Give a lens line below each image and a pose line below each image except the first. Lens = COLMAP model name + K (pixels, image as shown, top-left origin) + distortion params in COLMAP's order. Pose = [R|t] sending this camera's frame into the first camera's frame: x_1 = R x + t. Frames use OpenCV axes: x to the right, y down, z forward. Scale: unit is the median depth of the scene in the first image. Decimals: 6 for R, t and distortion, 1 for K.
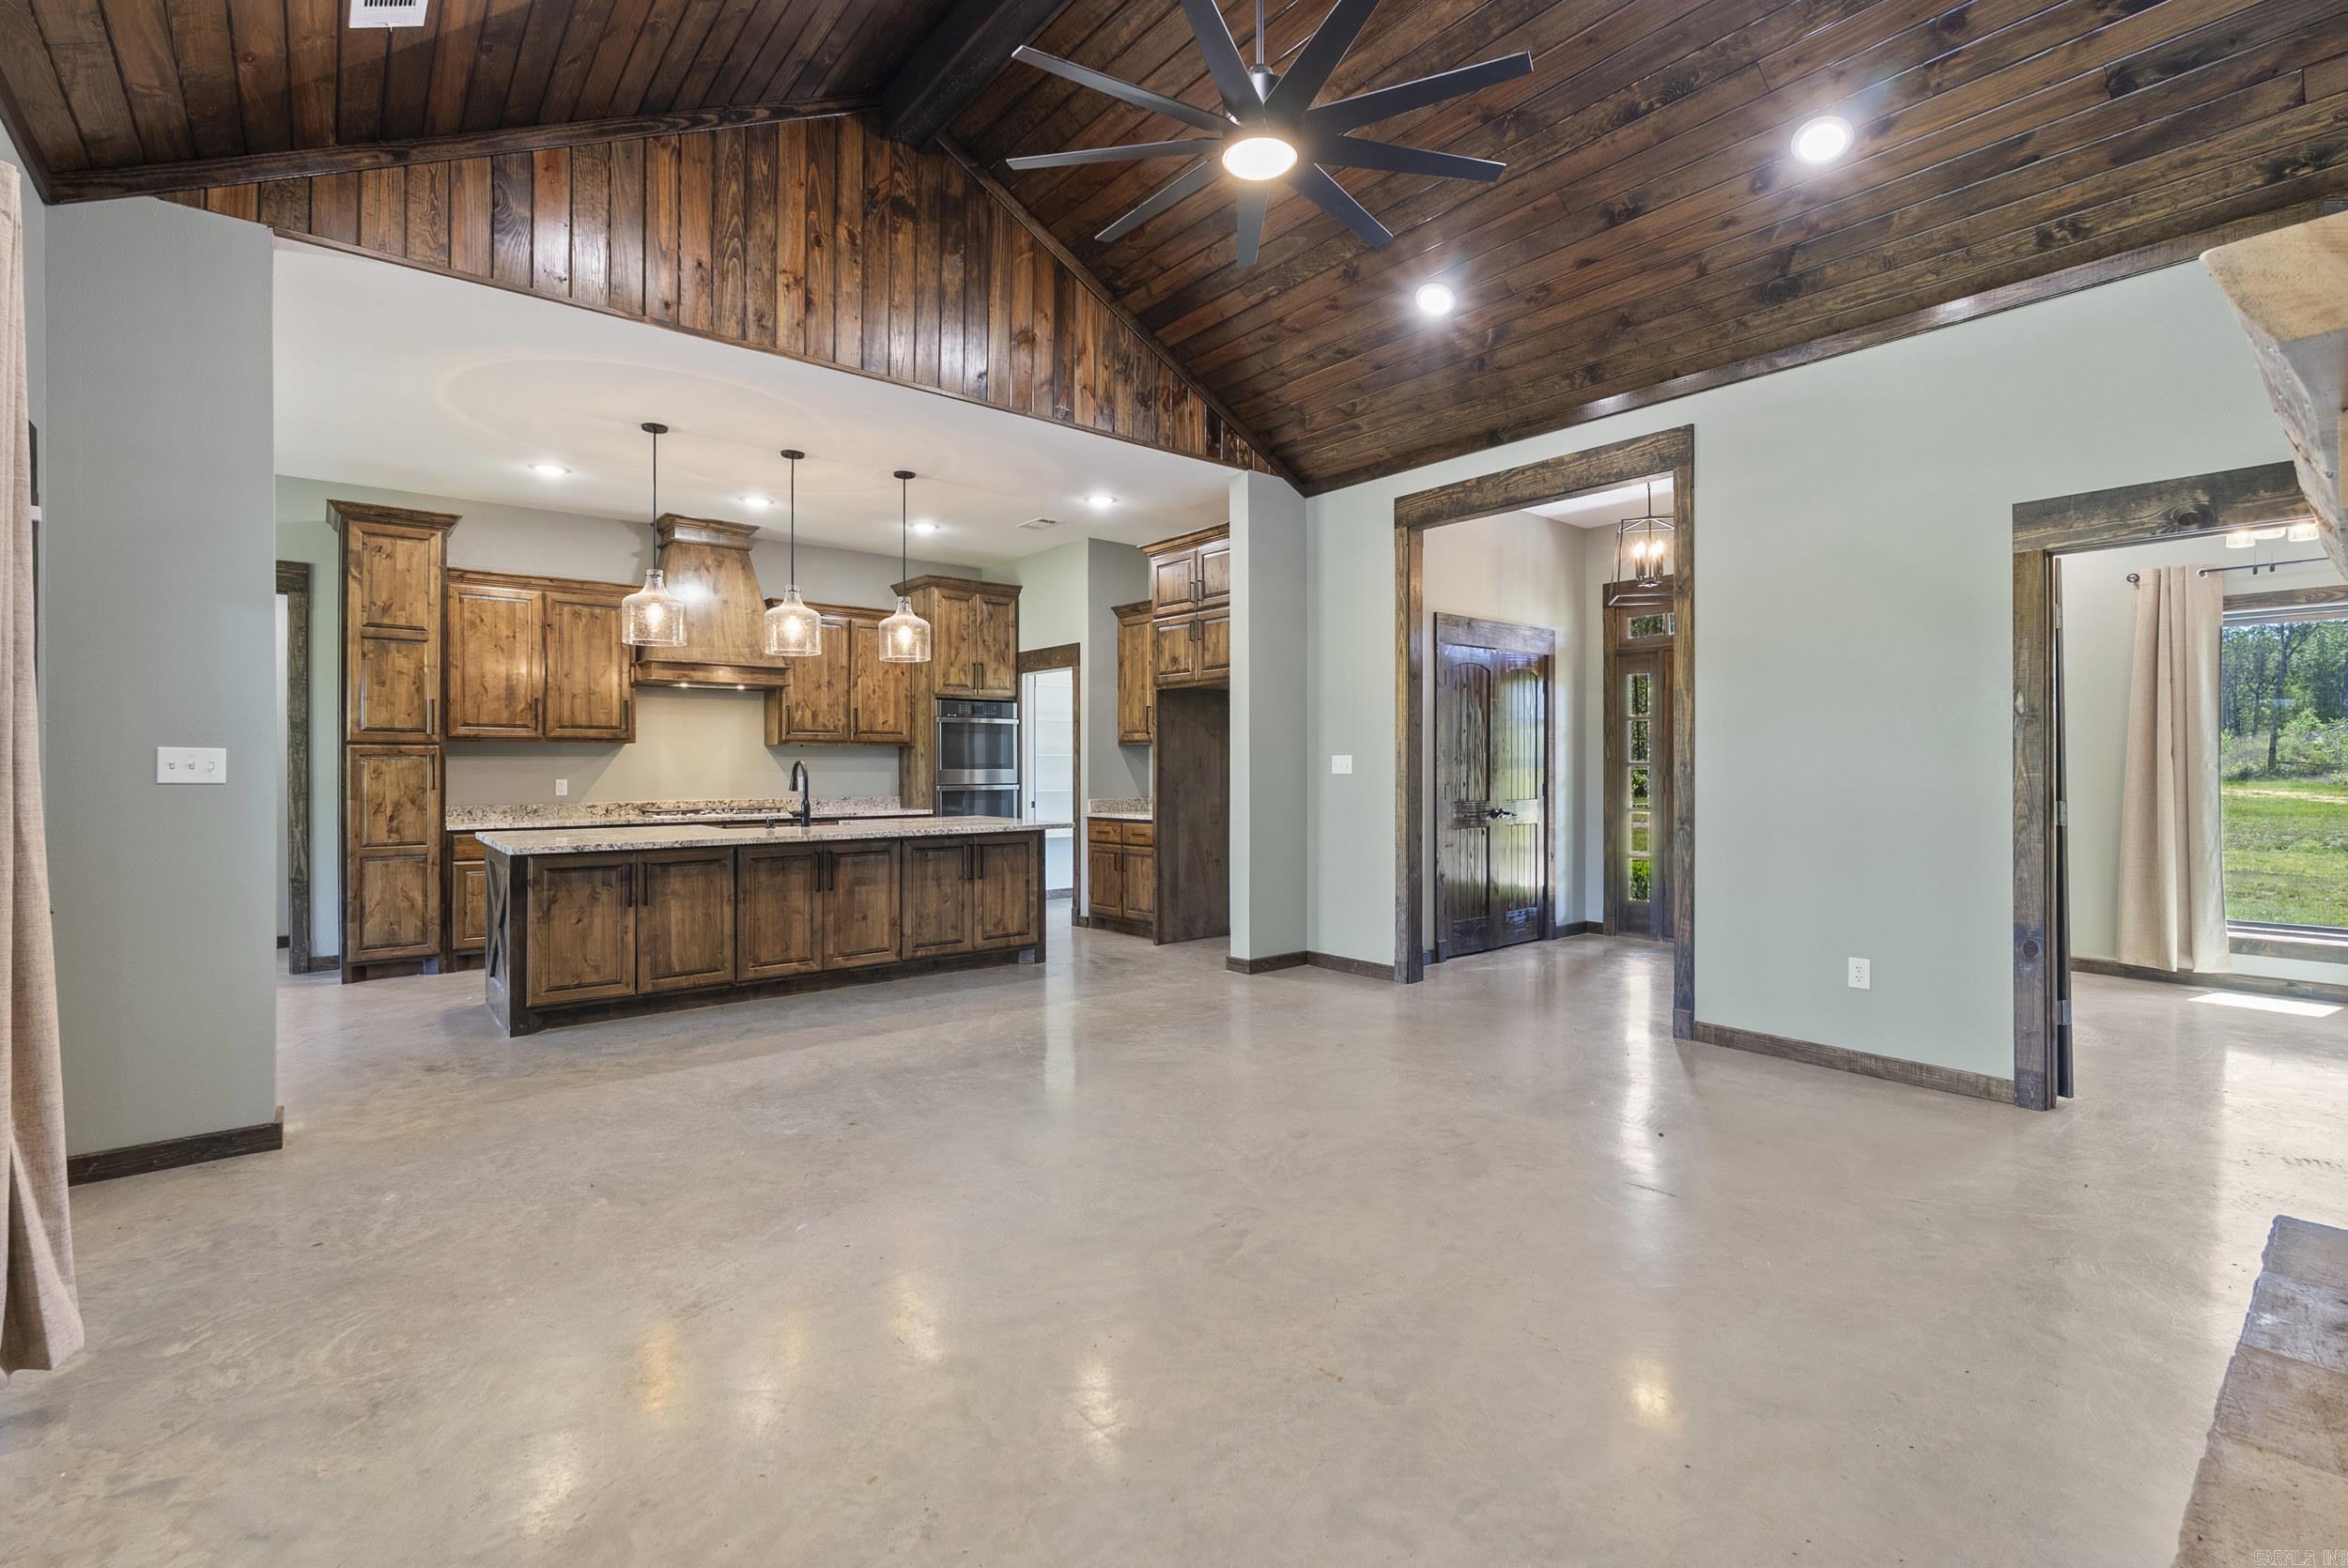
lens RADIAL K [[1031.8, 0, 1167.7], [0, 1031.8, 774.9], [0, 0, 1]] dist [-0.012353, 0.000396]
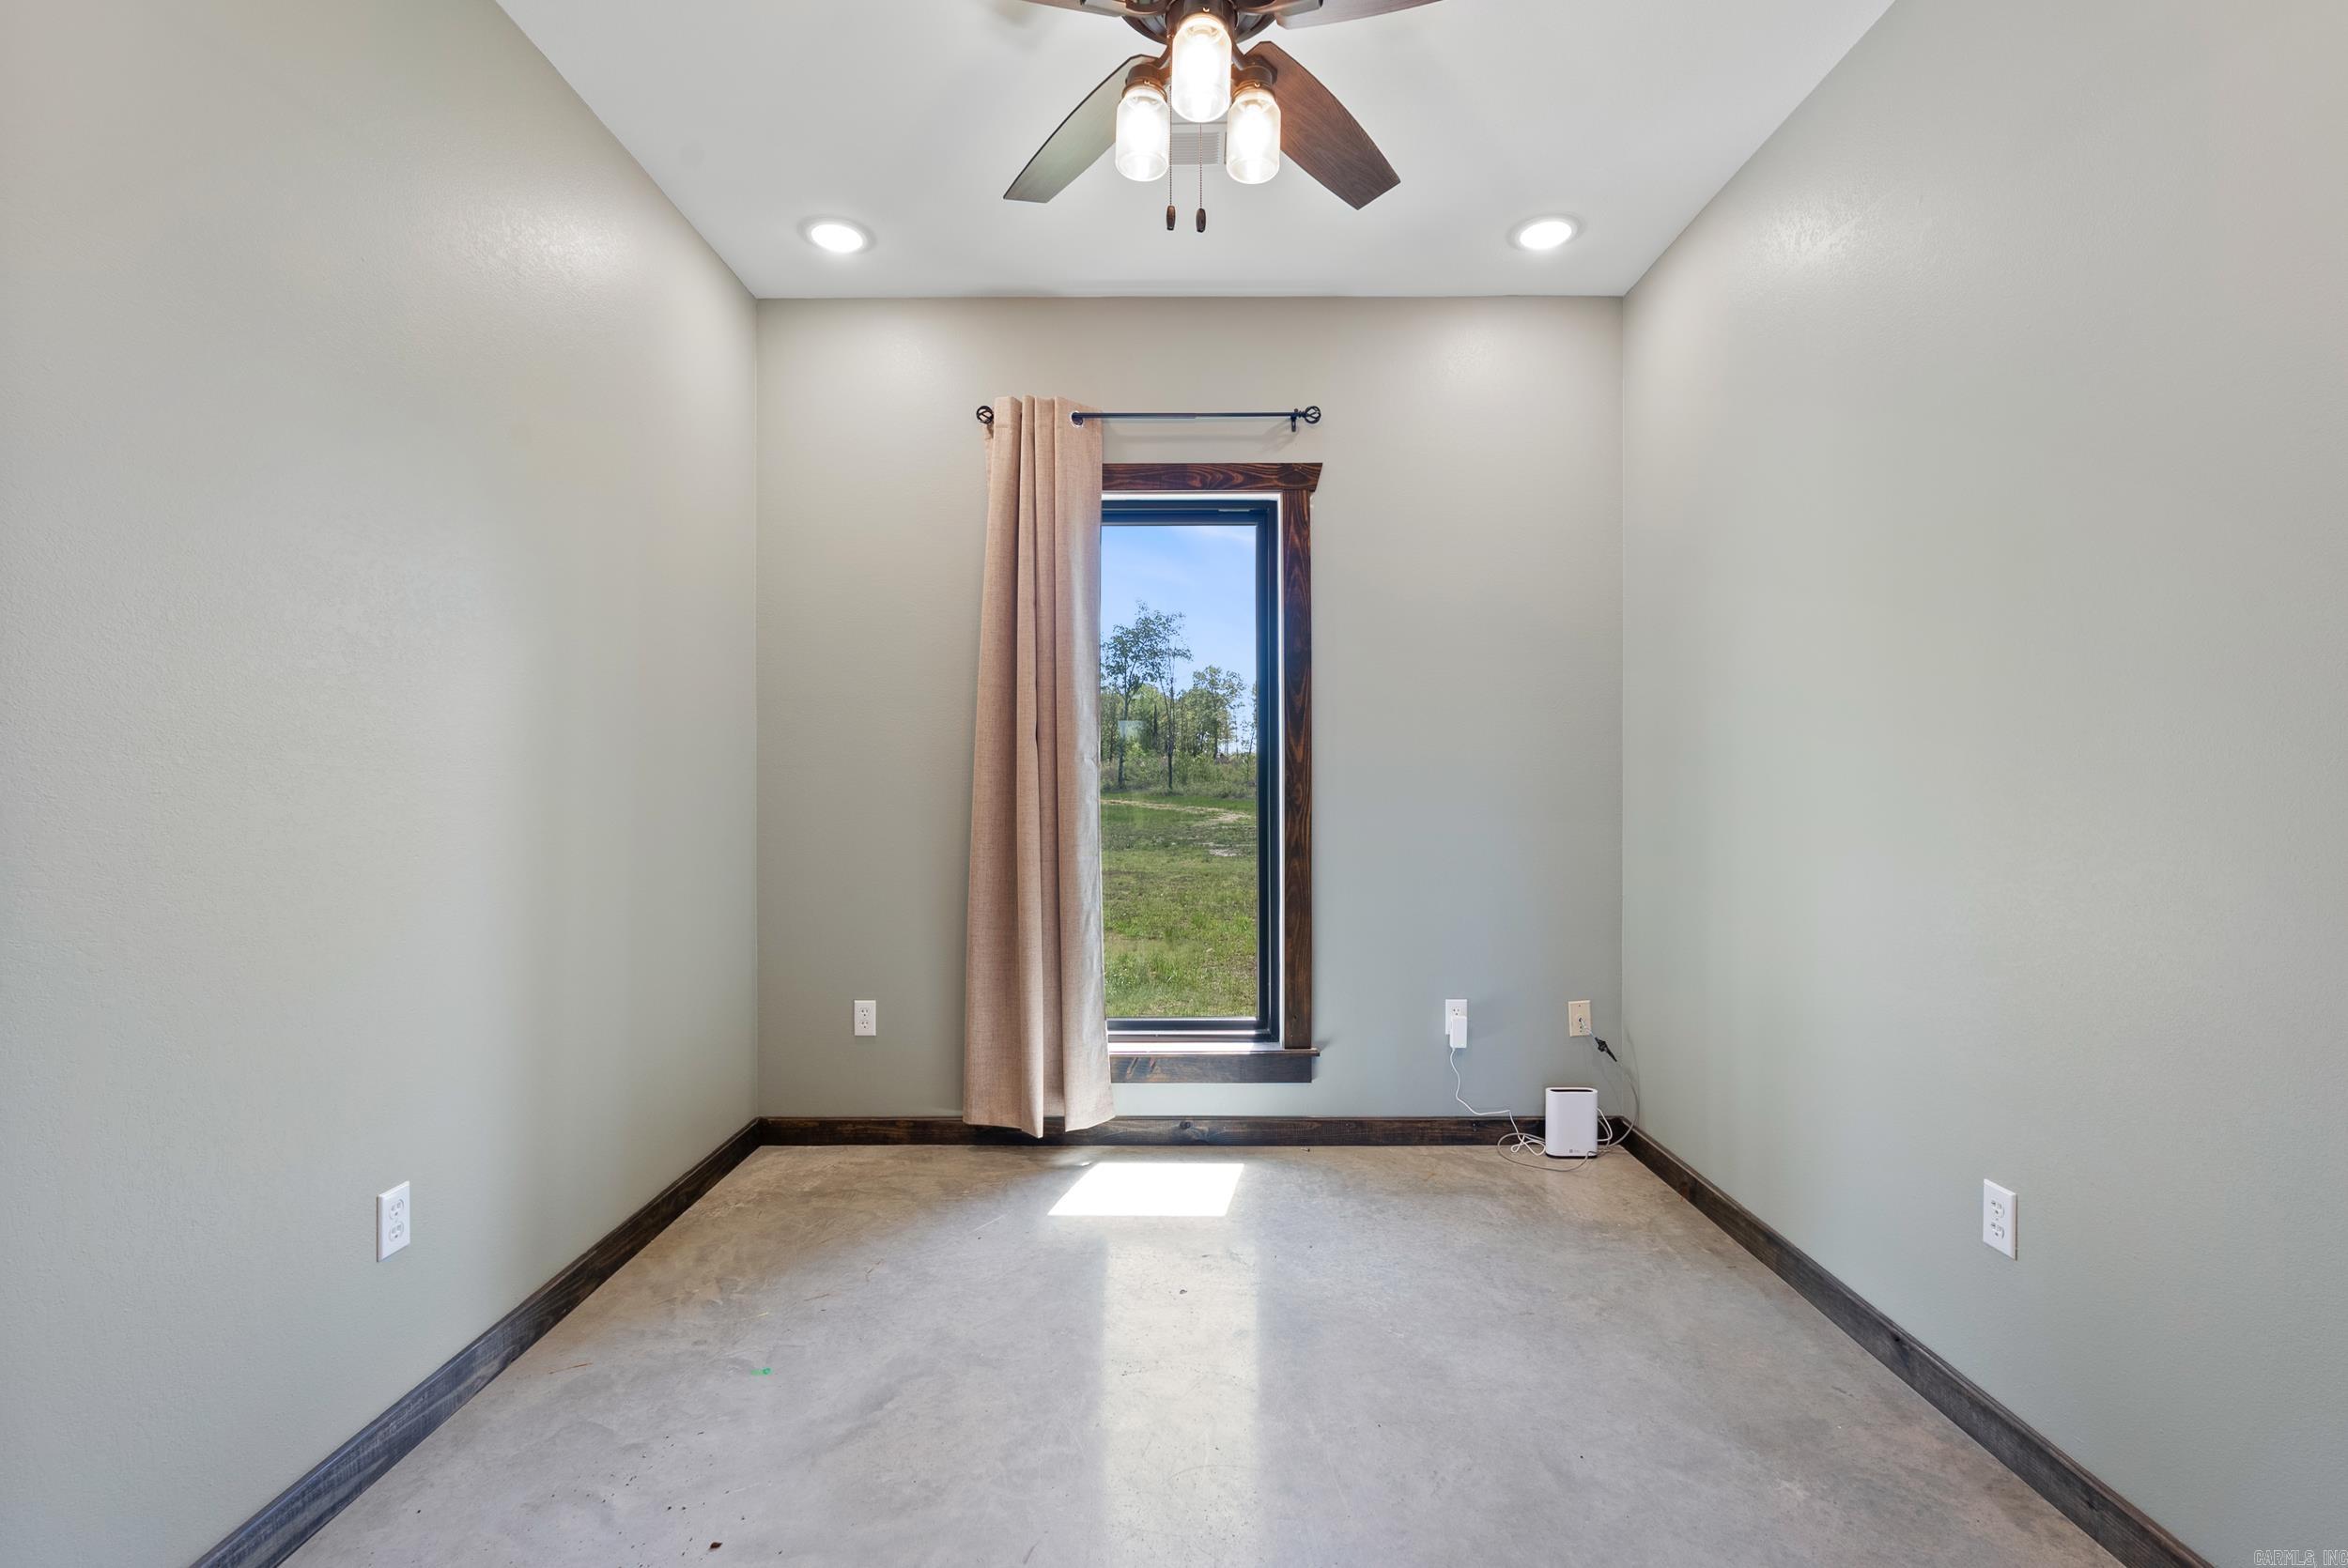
lens RADIAL K [[1031.8, 0, 1167.7], [0, 1031.8, 774.9], [0, 0, 1]] dist [-0.012353, 0.000396]
pose [[0.641834, 0.008480, 0.766796, 0.604103], [0.002959, 0.999904, -0.013535, 0.006299], [-0.766838, 0.010956, 0.641748, 0.589370]]
